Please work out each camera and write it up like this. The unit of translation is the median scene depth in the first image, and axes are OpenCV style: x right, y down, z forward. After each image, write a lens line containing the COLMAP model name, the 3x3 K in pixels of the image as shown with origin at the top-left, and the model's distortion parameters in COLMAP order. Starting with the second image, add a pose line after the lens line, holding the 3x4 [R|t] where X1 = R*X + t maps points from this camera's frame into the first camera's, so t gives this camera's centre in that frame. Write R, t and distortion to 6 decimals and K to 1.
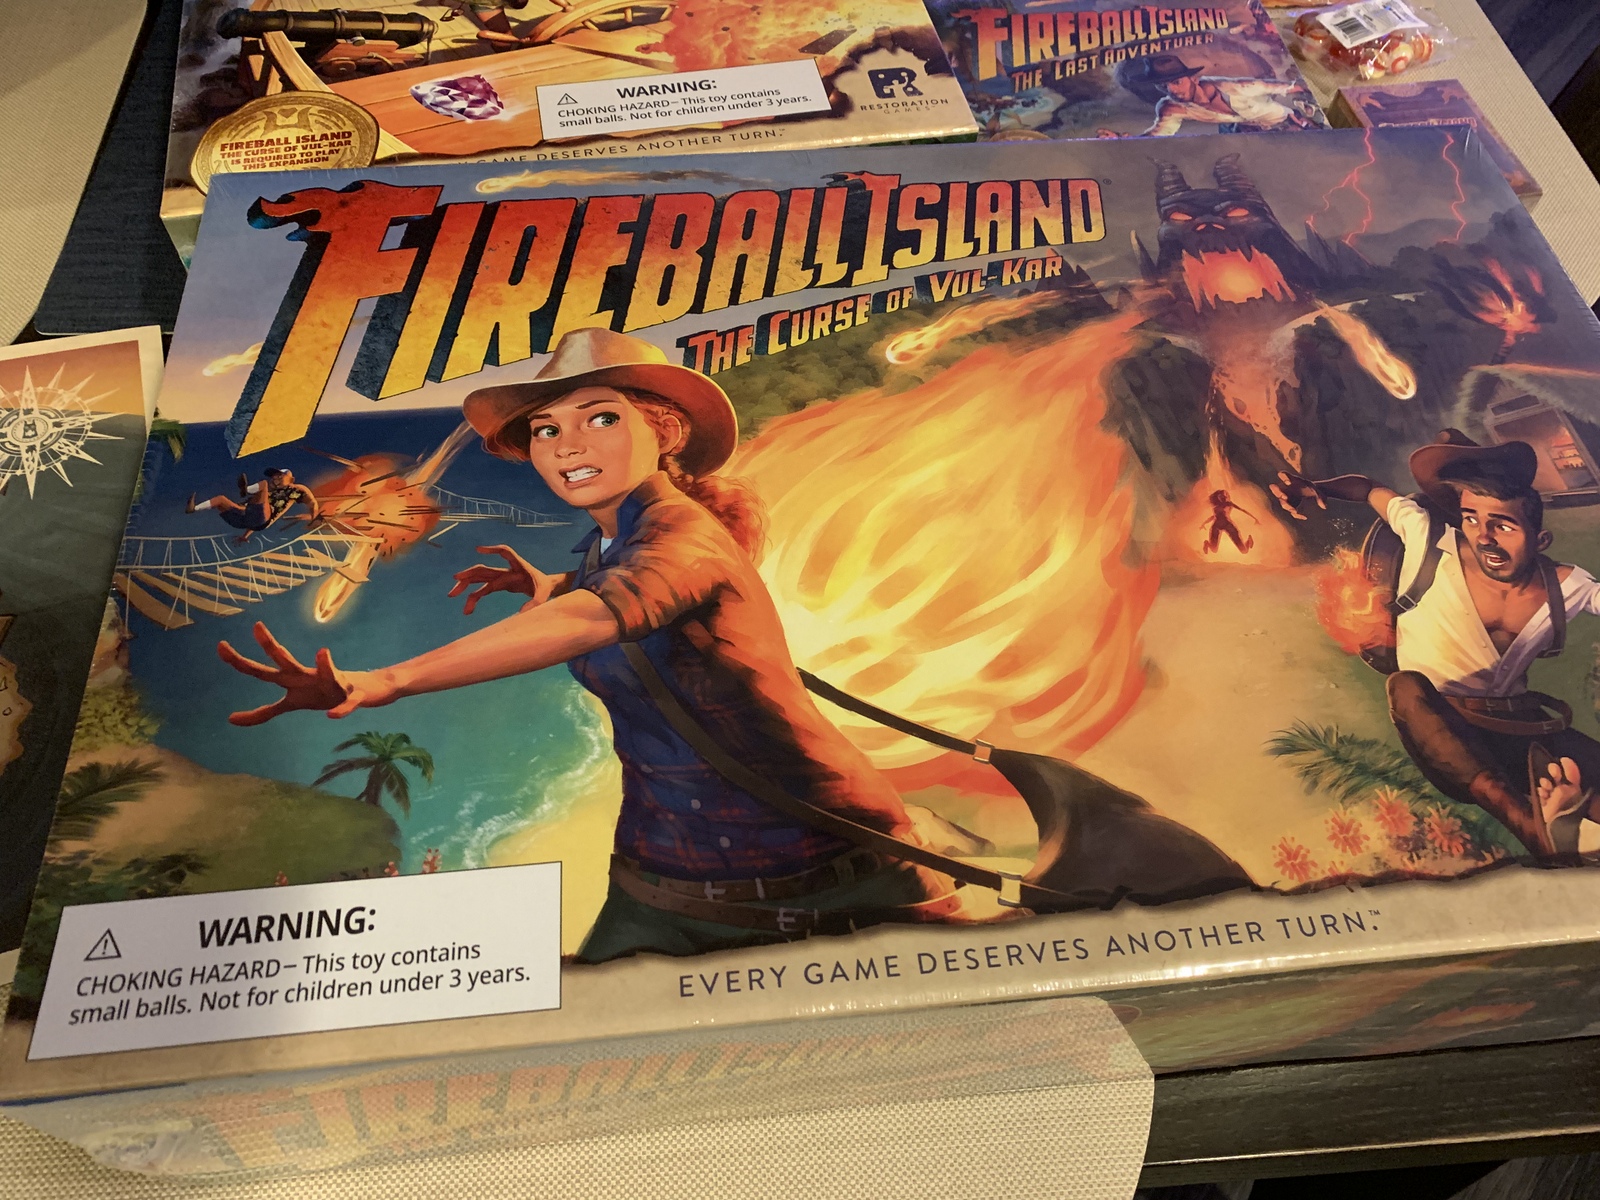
lens RADIAL K [[1200.3, 0, 807.2], [0, 1200.3, 599.1], [0, 0, 1]] dist [0.023611, -0.013779]
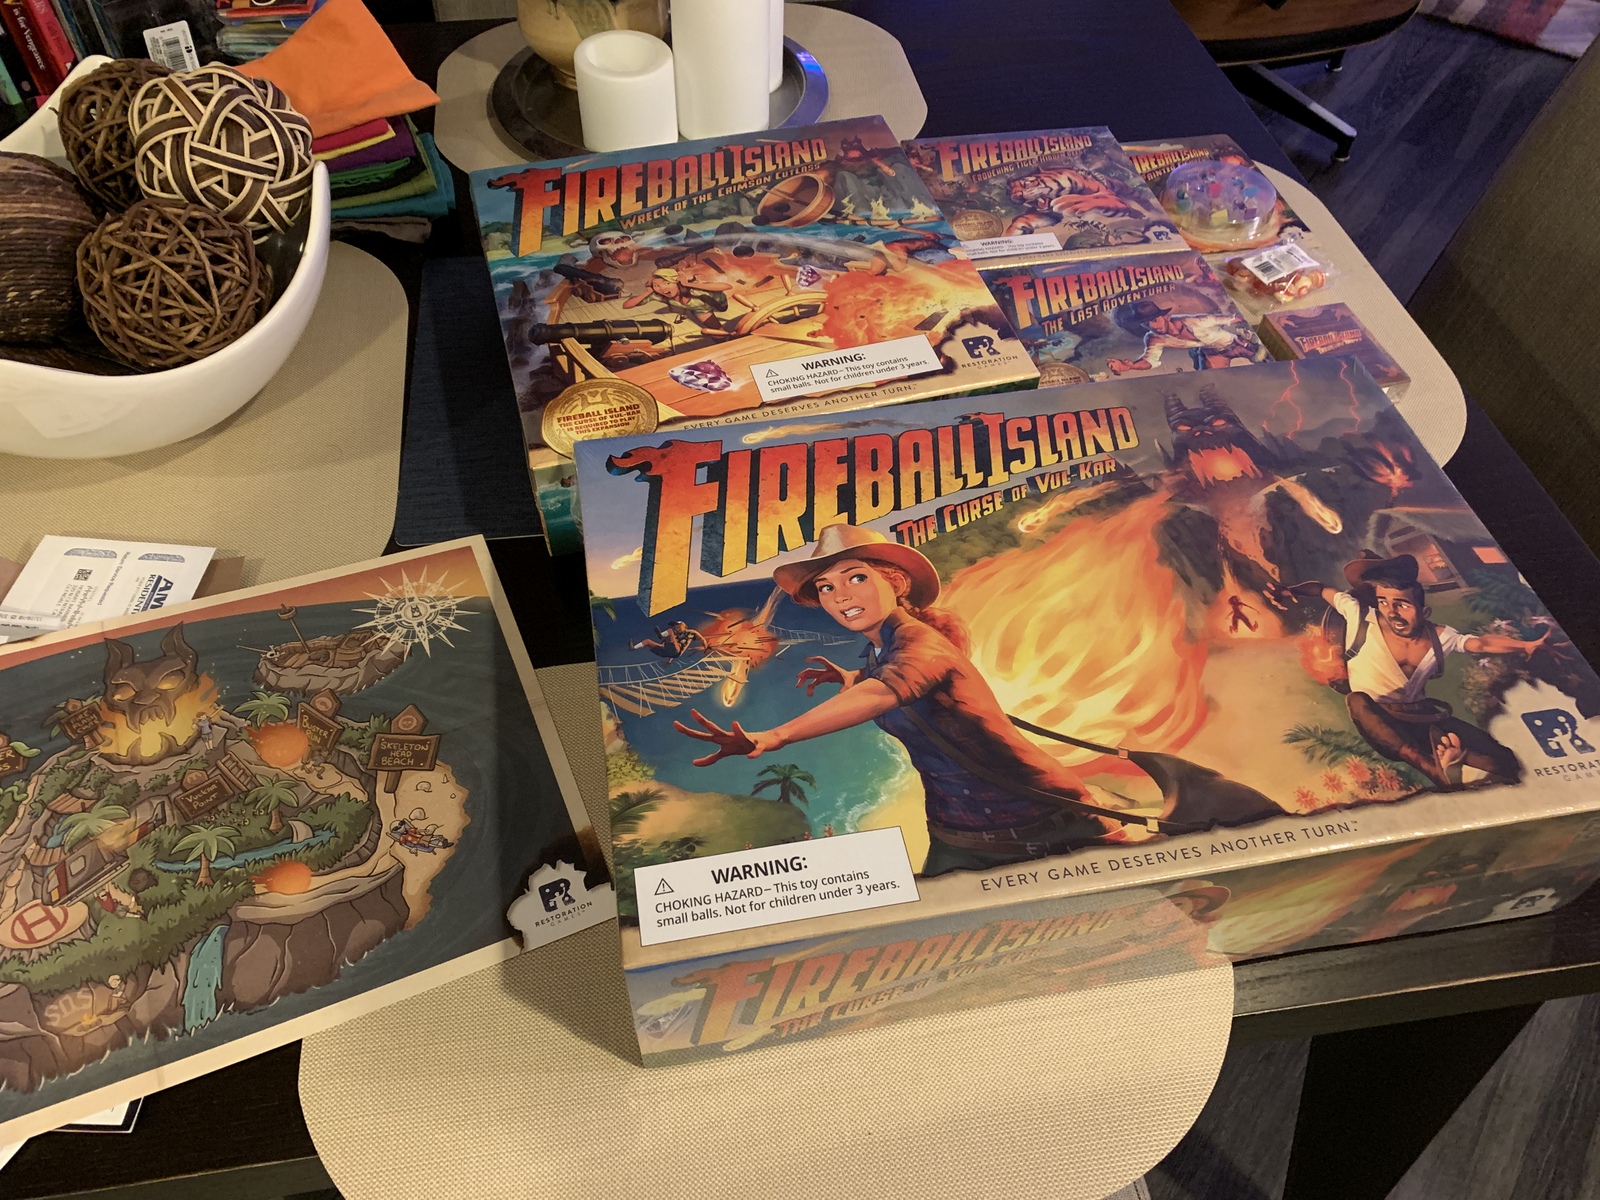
lens RADIAL K [[1200.3, 0, 795.7], [0, 1200.3, 594.3], [0, 0, 1]] dist [0.023611, -0.013779]
pose [[0.997306, -0.067873, 0.027803, -0.295409], [0.070680, 0.990610, -0.117032, 0.057223], [-0.019599, 0.118682, 0.992739, -0.617185]]
